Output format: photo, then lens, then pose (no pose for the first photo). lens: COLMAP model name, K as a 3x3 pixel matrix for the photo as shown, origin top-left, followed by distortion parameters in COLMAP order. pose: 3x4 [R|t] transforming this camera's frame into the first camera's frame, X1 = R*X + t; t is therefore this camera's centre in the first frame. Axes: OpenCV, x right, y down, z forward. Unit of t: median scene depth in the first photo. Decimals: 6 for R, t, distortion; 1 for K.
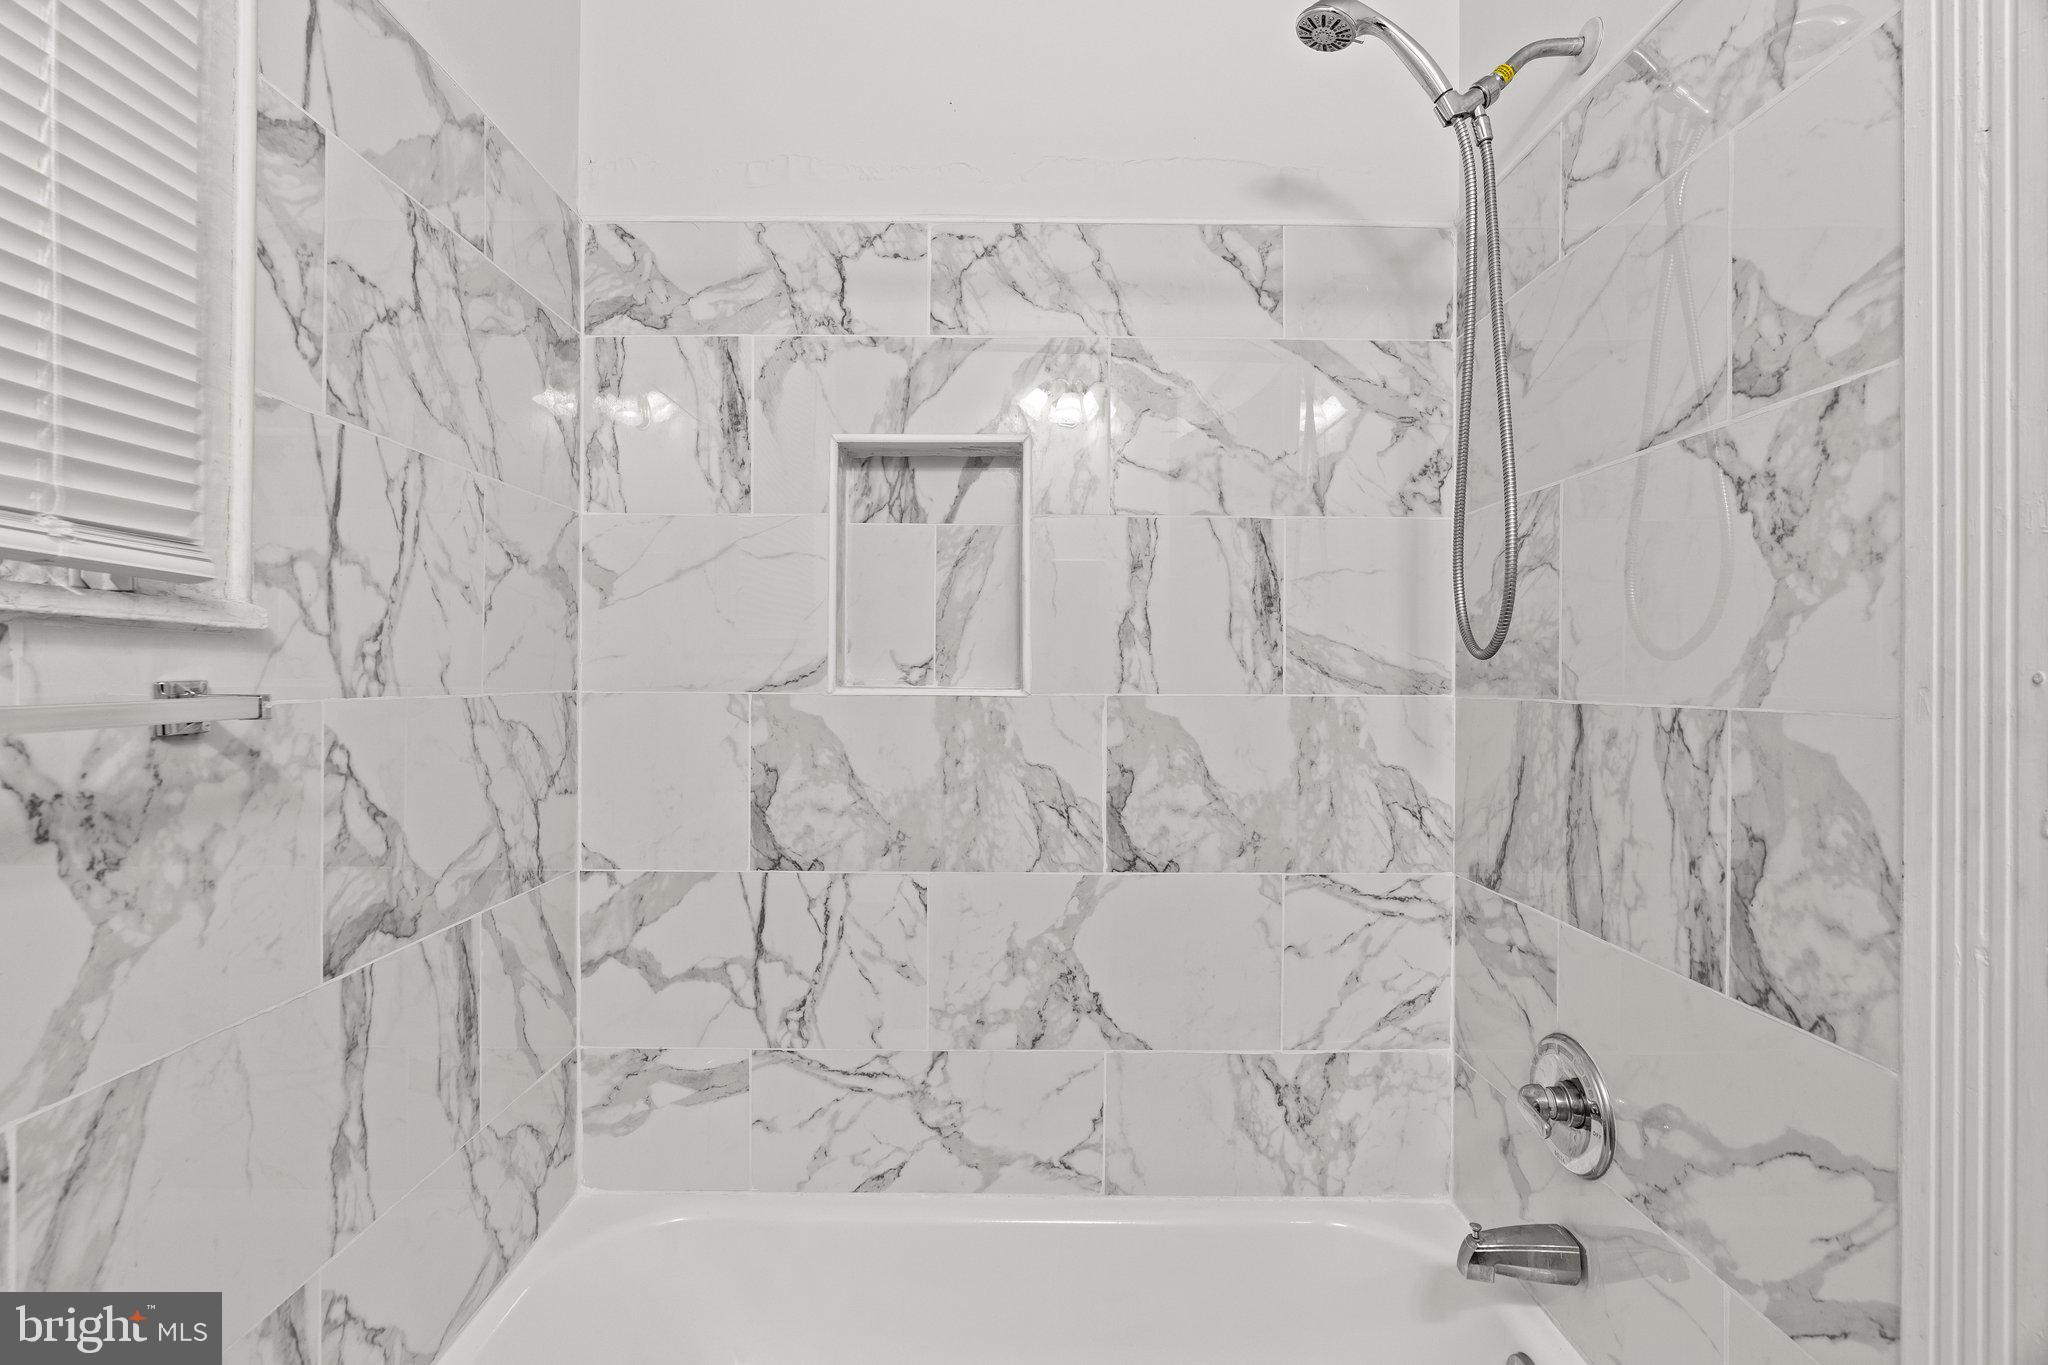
lens RADIAL K [[917.6, 0, 1022.4], [0, 917.6, 676.4], [0, 0, 1]] dist [-0.002207, -0.000628]
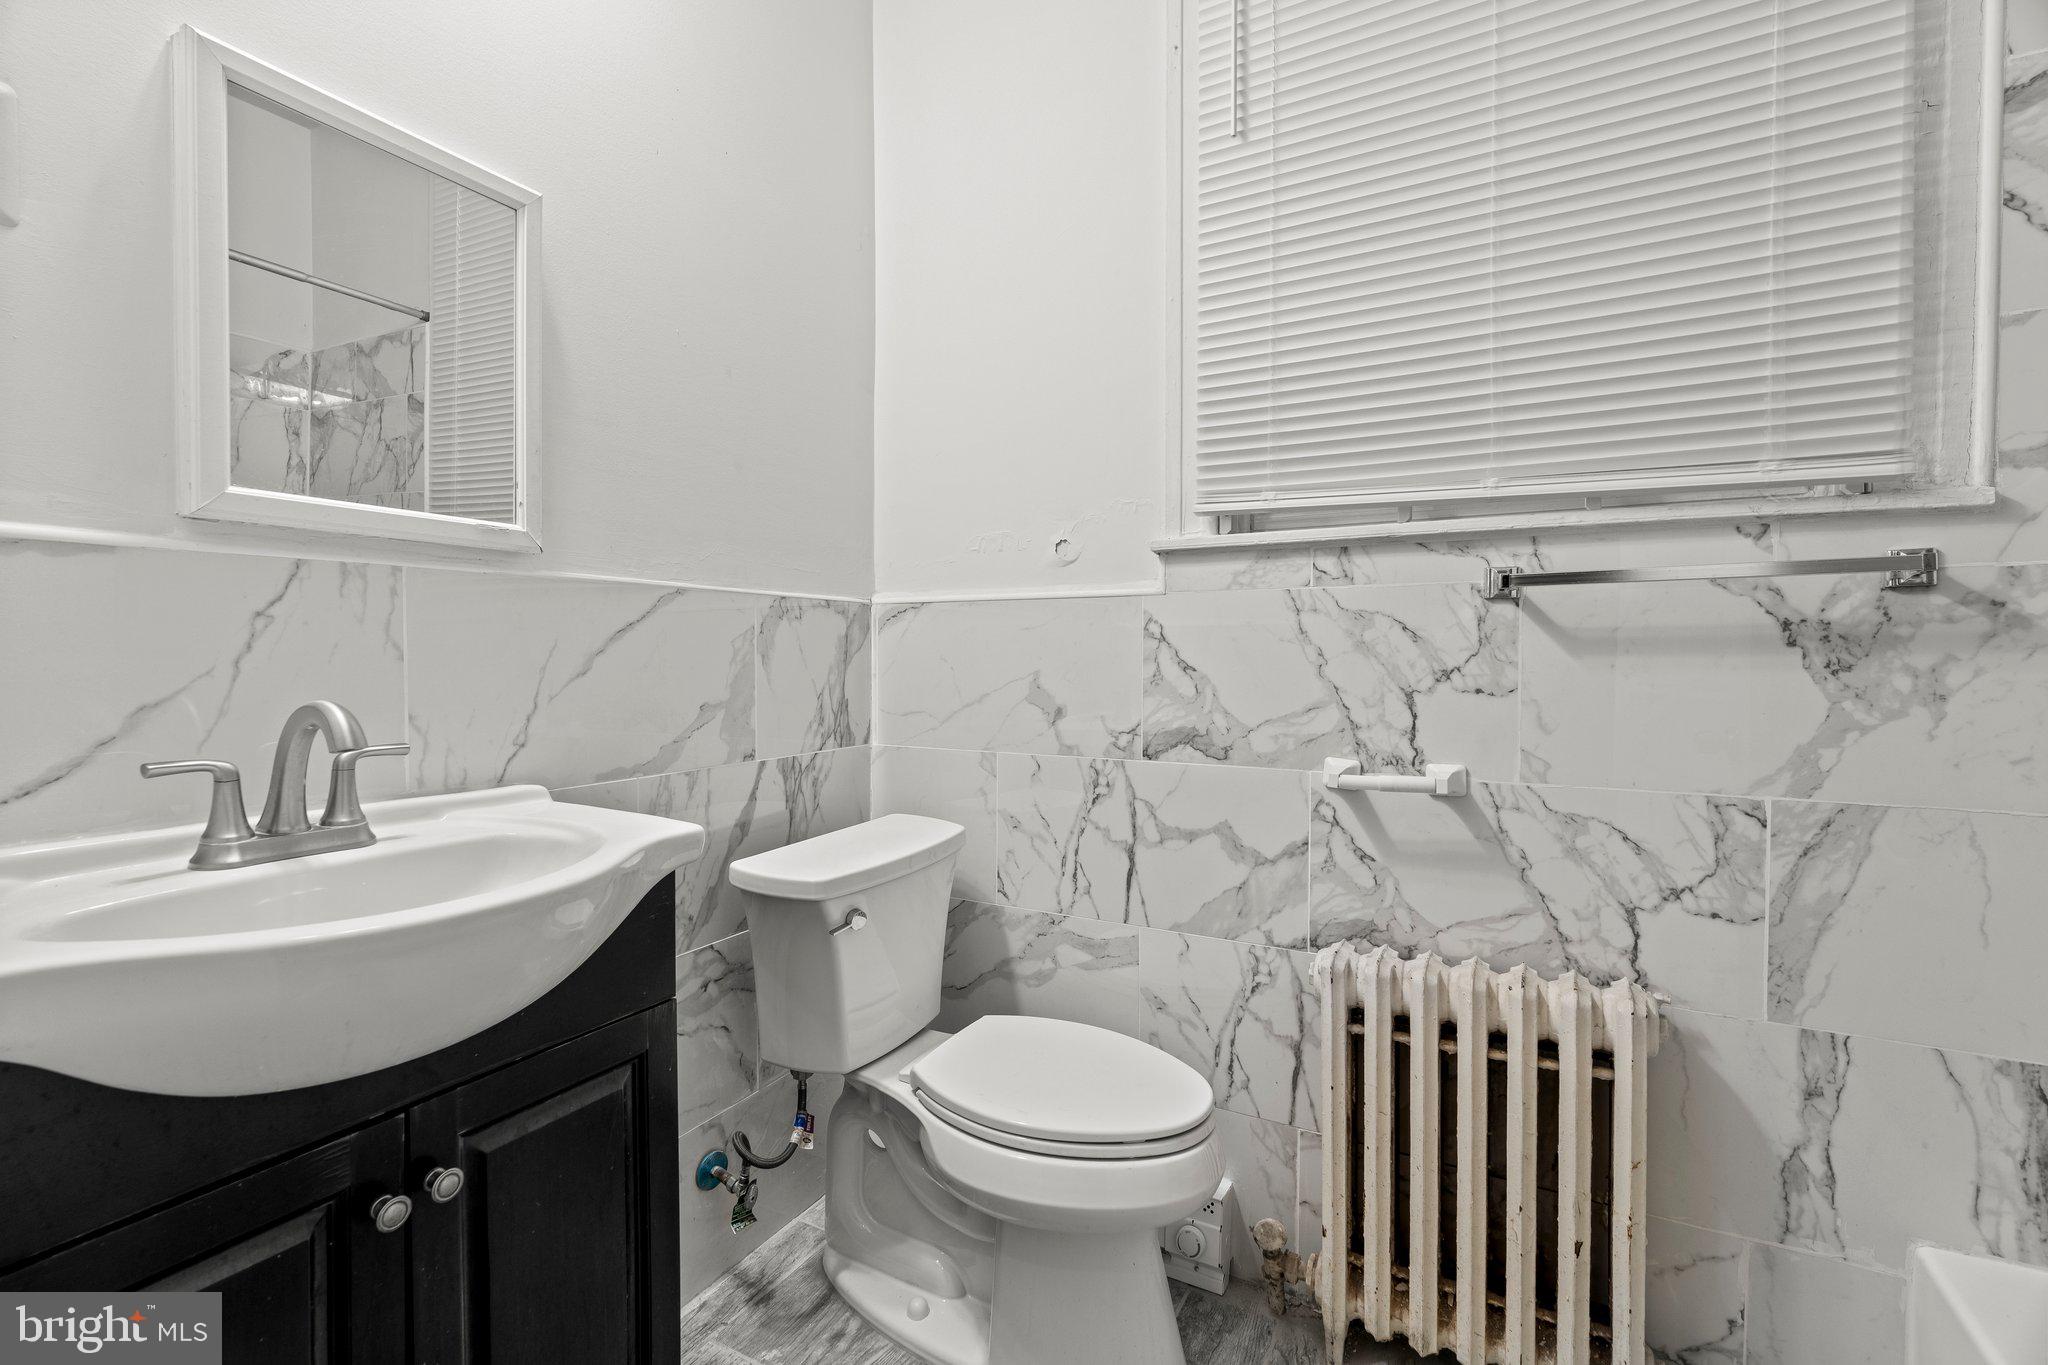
lens RADIAL K [[917.6, 0, 1024.1], [0, 917.6, 674.7], [0, 0, 1]] dist [-0.002207, -0.000628]
pose [[-0.486021, 0.010105, -0.873889, 1.043693], [-0.002241, 0.999915, 0.012808, 0.192734], [0.873944, 0.008184, -0.485957, 0.505317]]
